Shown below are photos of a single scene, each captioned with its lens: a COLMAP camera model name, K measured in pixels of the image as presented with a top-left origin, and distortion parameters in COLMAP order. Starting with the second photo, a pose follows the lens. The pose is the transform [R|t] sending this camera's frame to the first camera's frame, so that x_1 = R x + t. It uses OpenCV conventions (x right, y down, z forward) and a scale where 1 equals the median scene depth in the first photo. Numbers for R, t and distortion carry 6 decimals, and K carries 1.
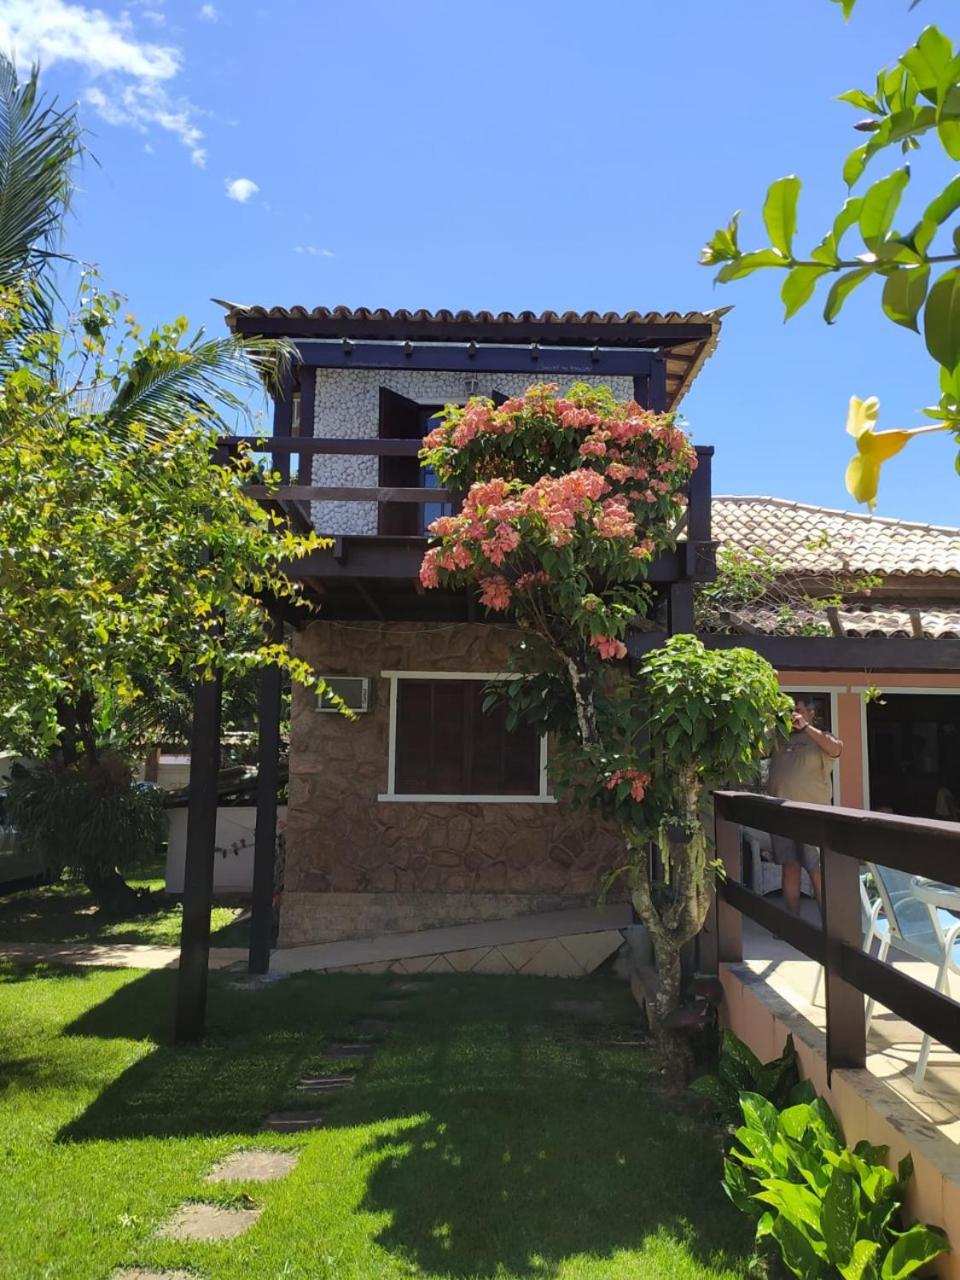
lens RADIAL K [[1002.8, 0, 489.5], [0, 1002.8, 647.1], [0, 0, 1]] dist [0.087351, -0.011279]
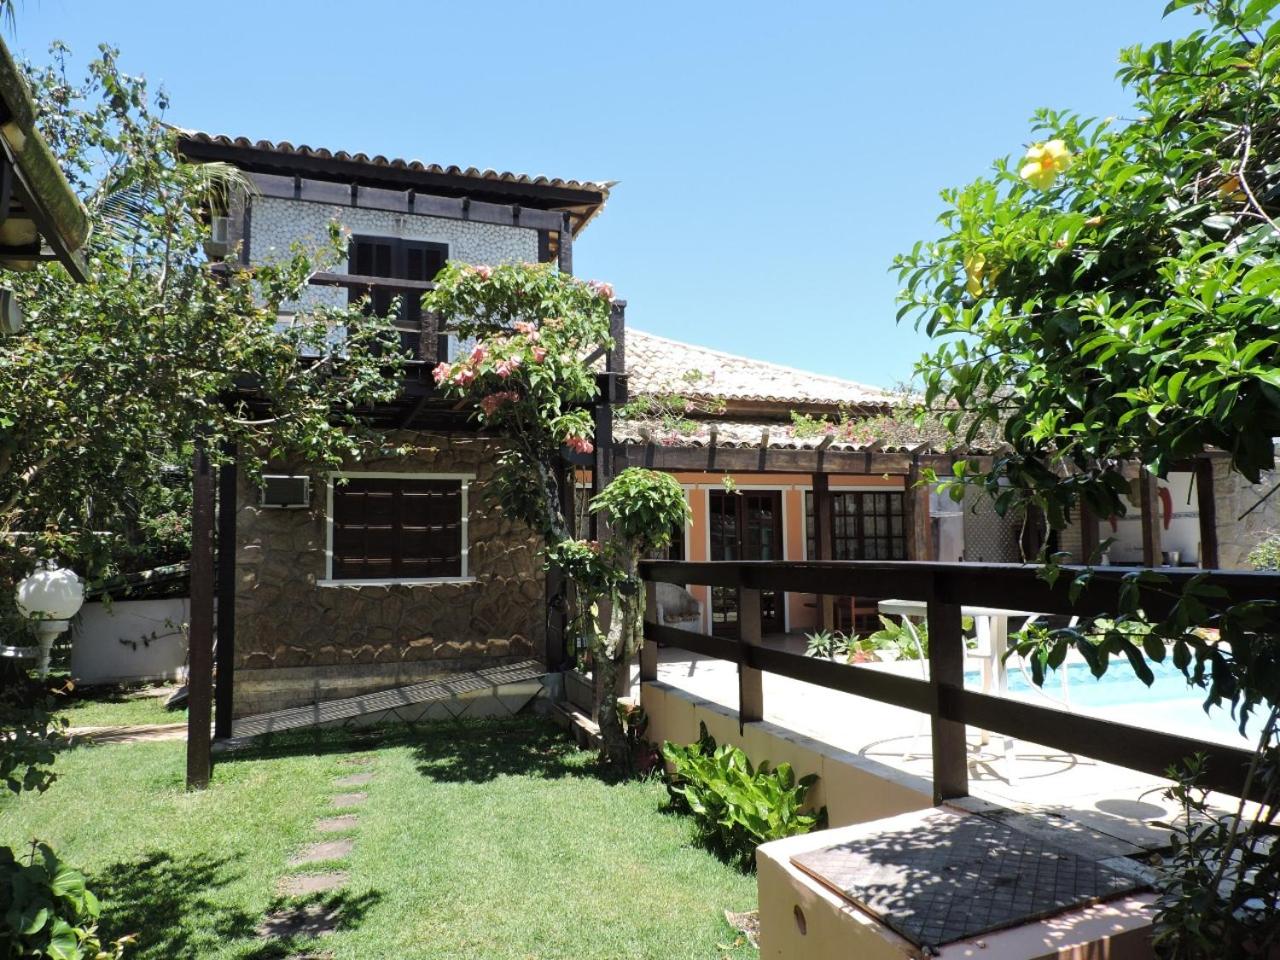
lens RADIAL K [[1002.8, 0, 637.1], [0, 1002.8, 471.1], [0, 0, 1]] dist [0.087351, -0.011279]
pose [[0.941390, 0.003095, 0.337307, -0.156184], [-0.013453, 0.999507, 0.028376, -0.013814], [-0.337053, -0.031250, 0.940967, -0.186549]]
